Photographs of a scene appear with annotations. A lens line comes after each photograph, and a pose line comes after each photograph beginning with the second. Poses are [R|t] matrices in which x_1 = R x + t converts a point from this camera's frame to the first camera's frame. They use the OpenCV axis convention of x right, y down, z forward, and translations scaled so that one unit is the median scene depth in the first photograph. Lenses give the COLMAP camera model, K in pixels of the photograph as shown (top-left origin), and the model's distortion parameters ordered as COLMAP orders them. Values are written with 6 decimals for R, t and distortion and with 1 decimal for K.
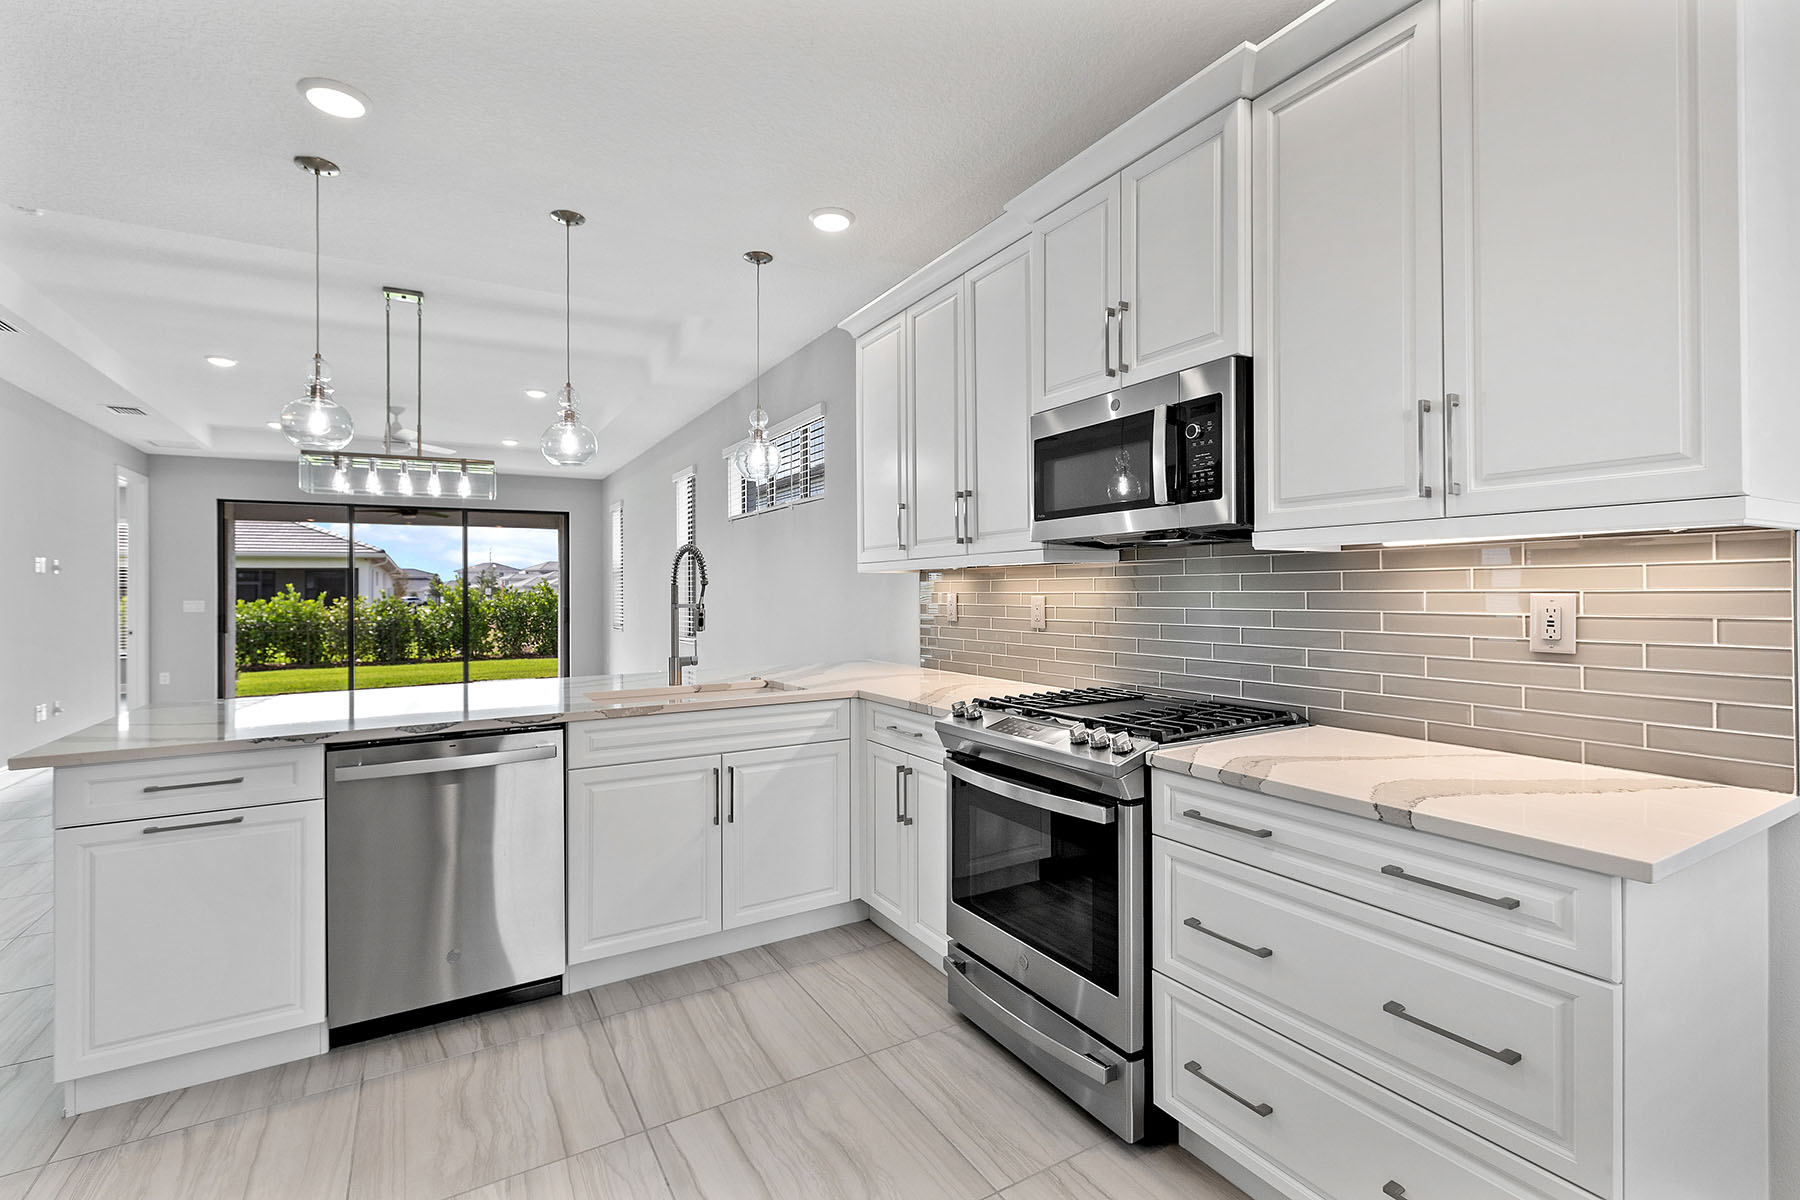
lens RADIAL K [[813.4, 0, 903.0], [0, 813.4, 580.6], [0, 0, 1]] dist [0.000567, 0.000184]
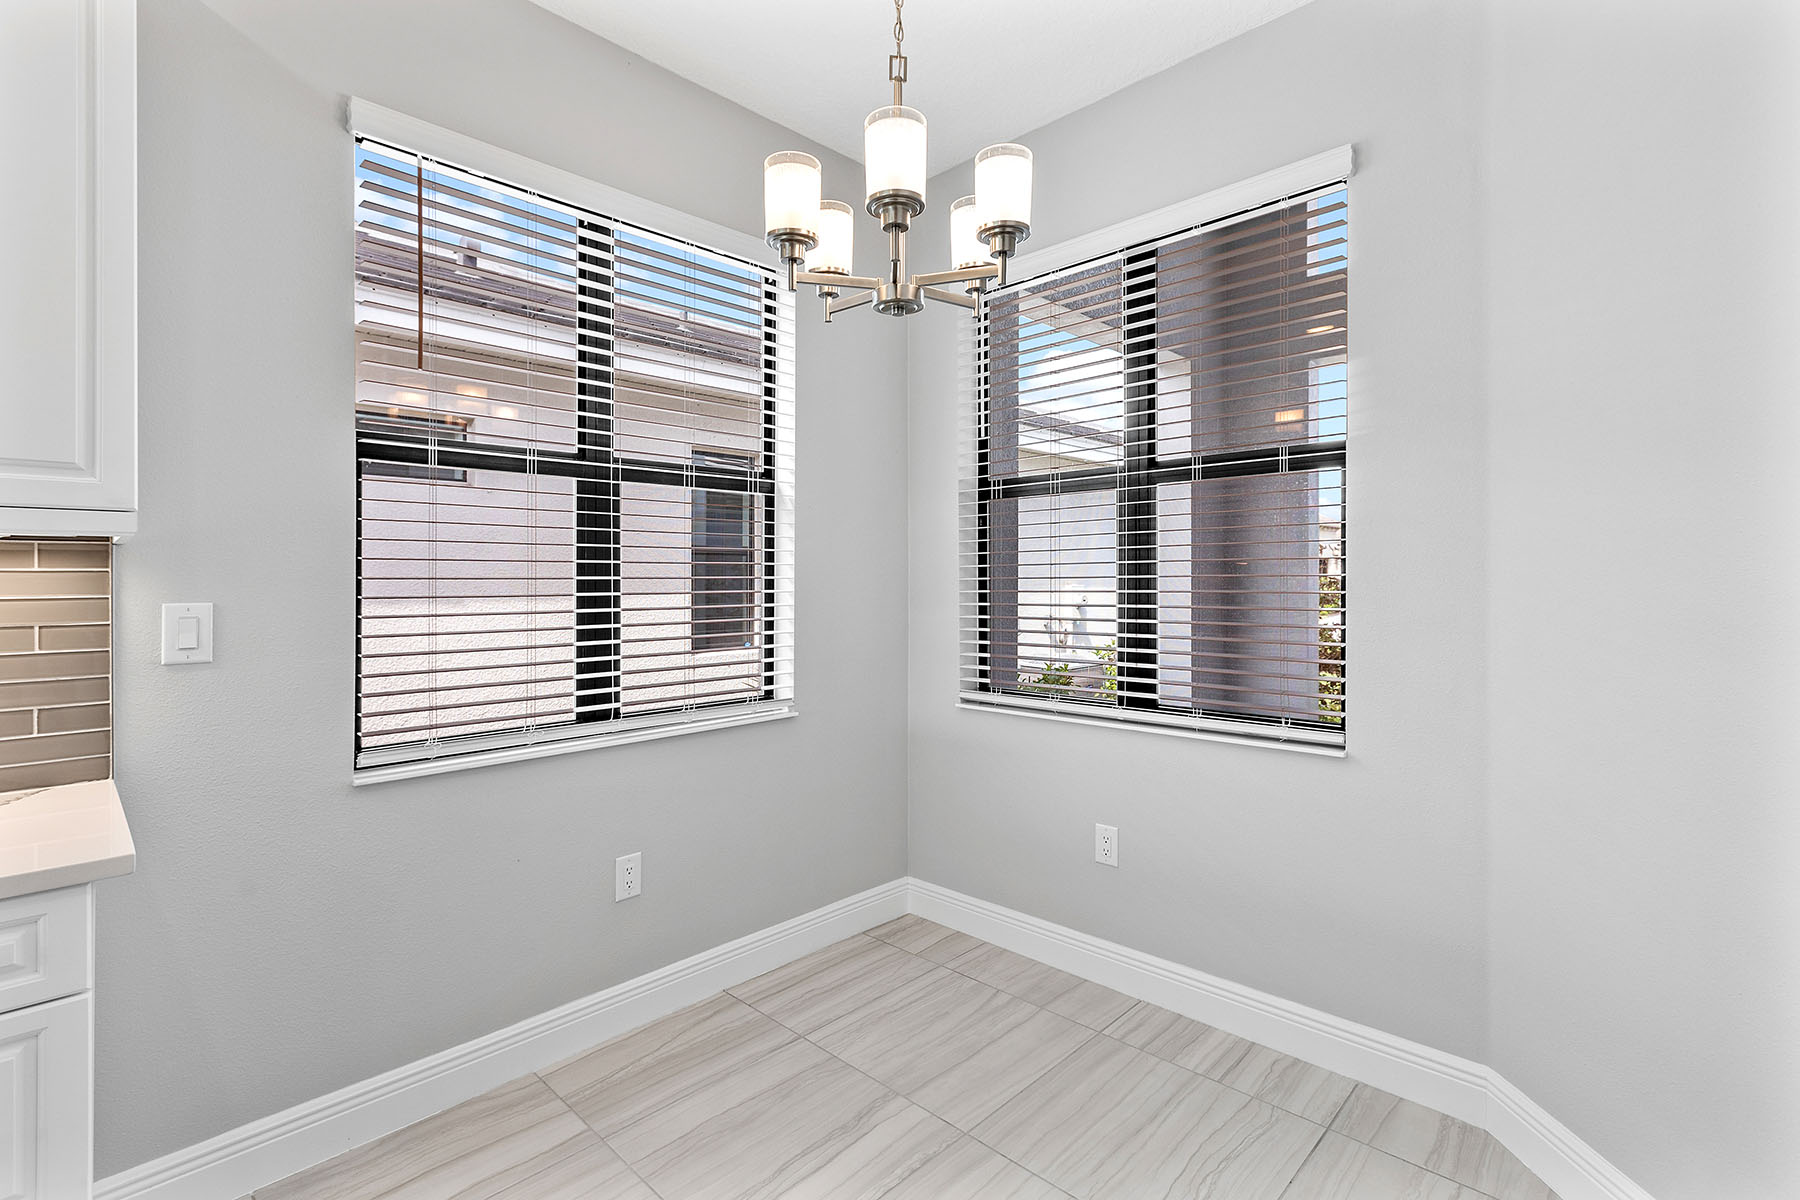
lens RADIAL K [[830.9, 0, 896.4], [0, 830.9, 589.2], [0, 0, 1]] dist [0.004153, 0.000436]
pose [[-0.261616, 0.002486, 0.965169, -0.130714], [0.000173, 0.999997, -0.002529, 0.001722], [-0.965172, -0.000495, -0.261616, 0.109035]]
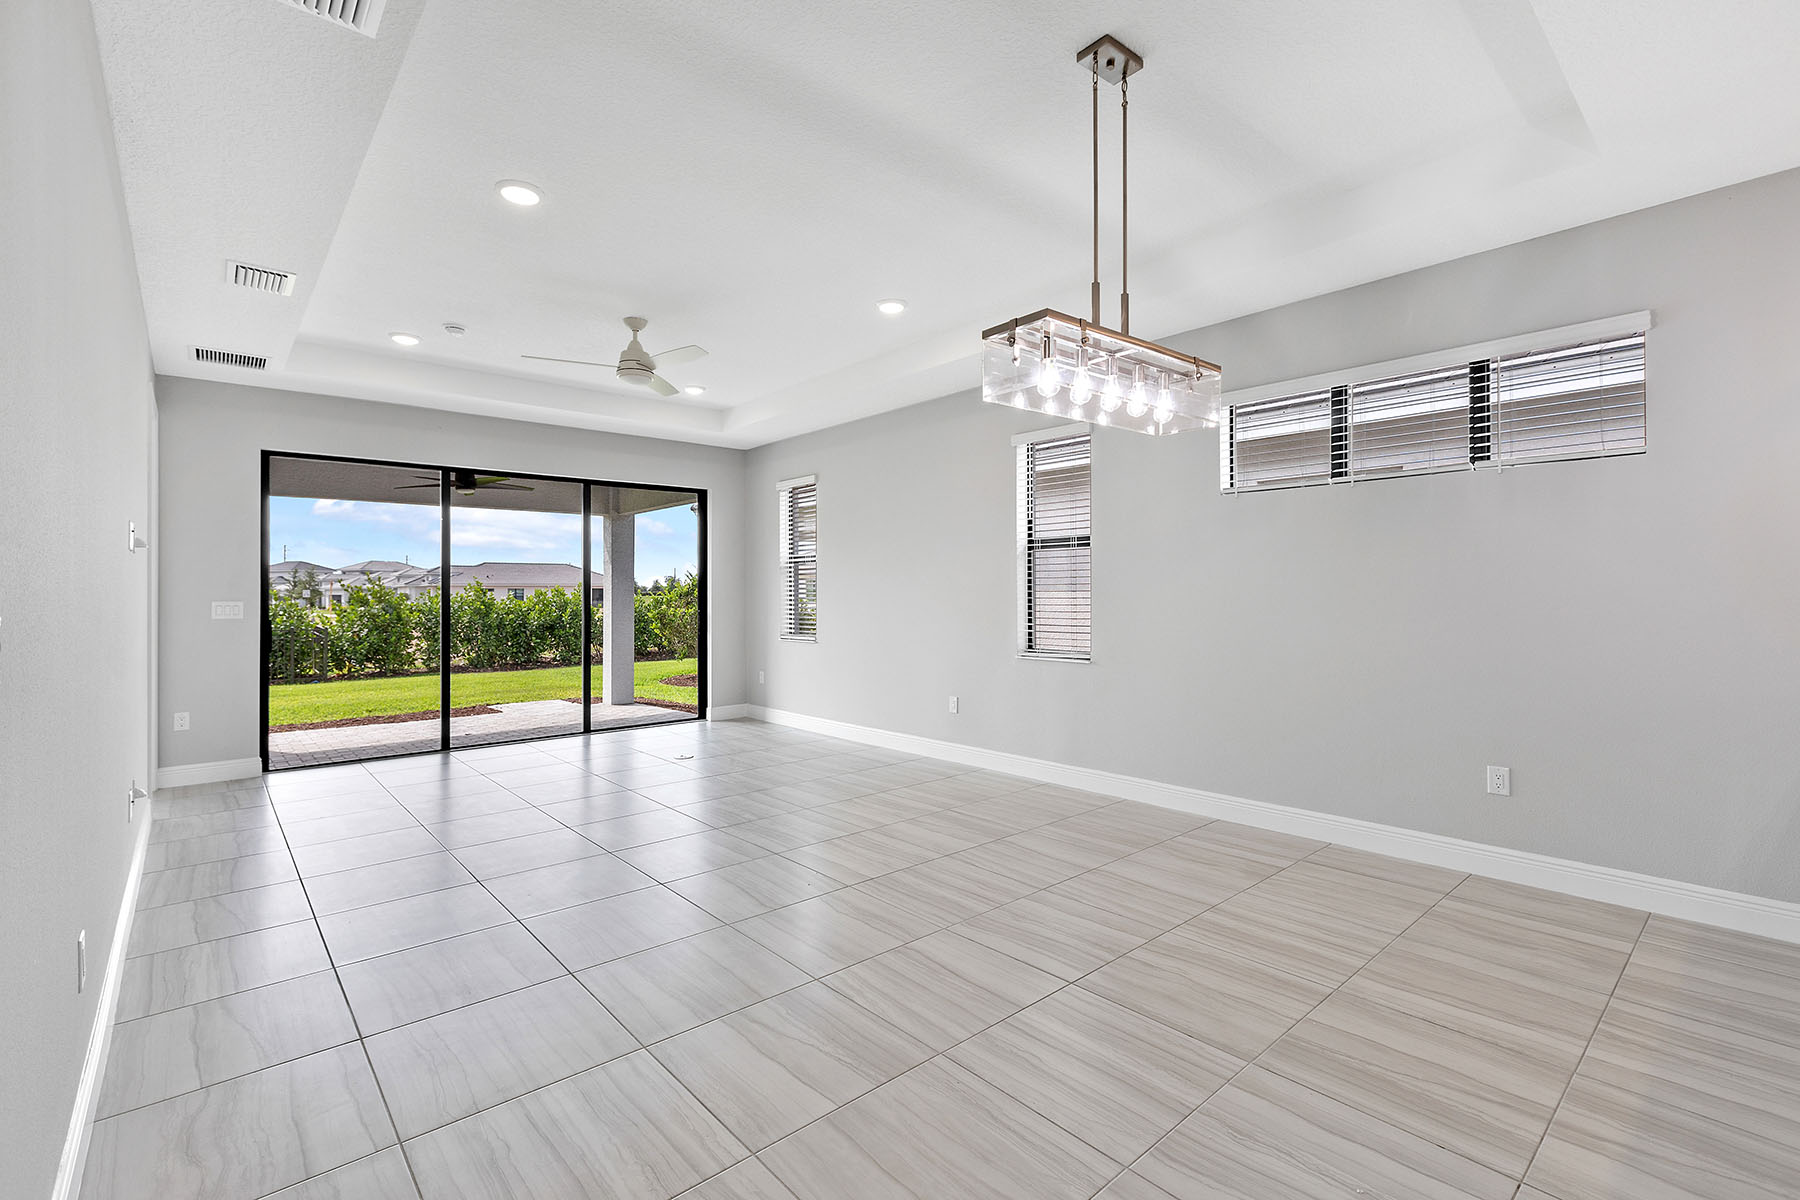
lens RADIAL K [[803.4, 0, 907.6], [0, 803.4, 582.3], [0, 0, 1]] dist [0.000159, -0.000362]
pose [[0.981157, 0.007901, 0.193051, -1.235069], [-0.007126, 0.999964, -0.004704, 0.020327], [-0.193081, 0.003240, 0.981177, 0.694447]]
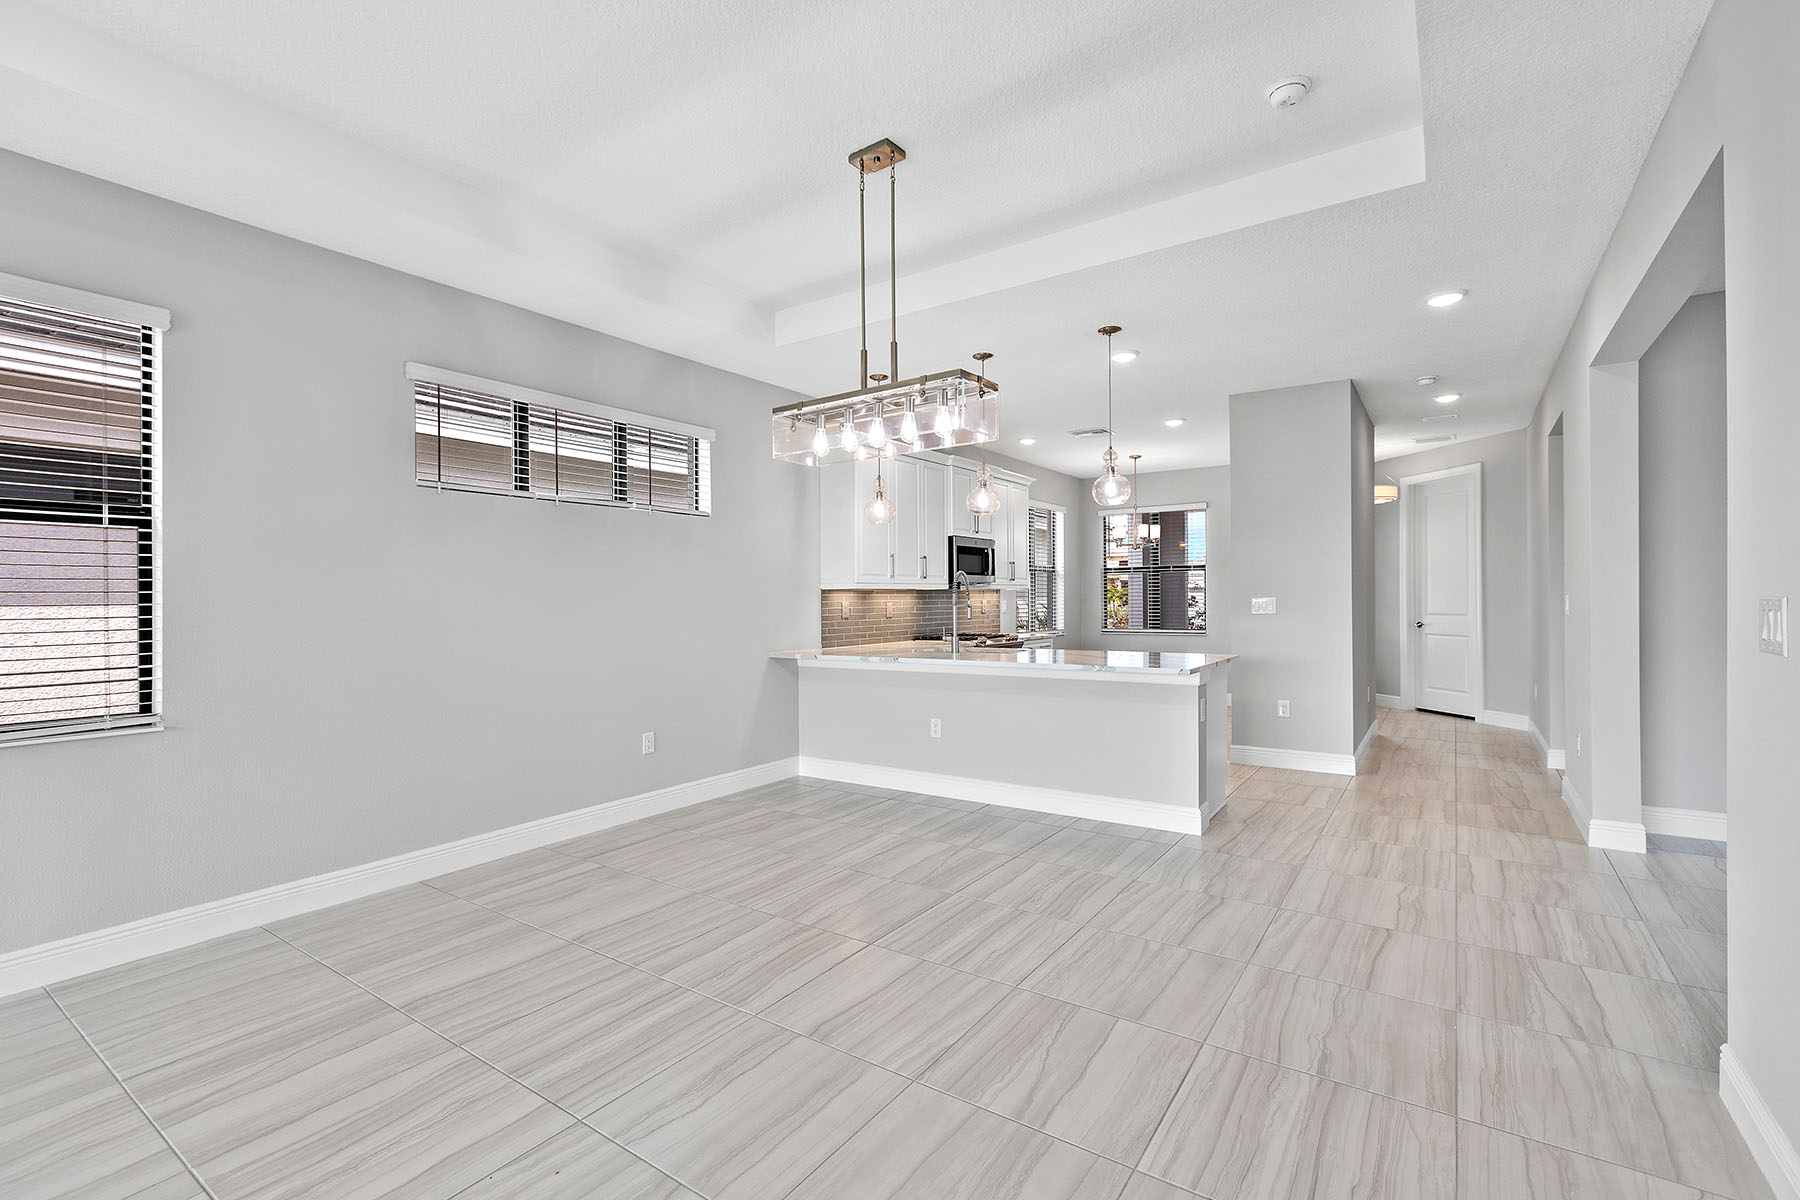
lens RADIAL K [[797.7, 0, 909.0], [0, 797.7, 602.2], [0, 0, 1]] dist [0.001469, -0.000087]
pose [[-0.424817, 0.012632, 0.905191, -1.761315], [0.005676, 0.999920, -0.011290, 0.041049], [-0.905262, 0.000341, -0.424854, 1.810280]]
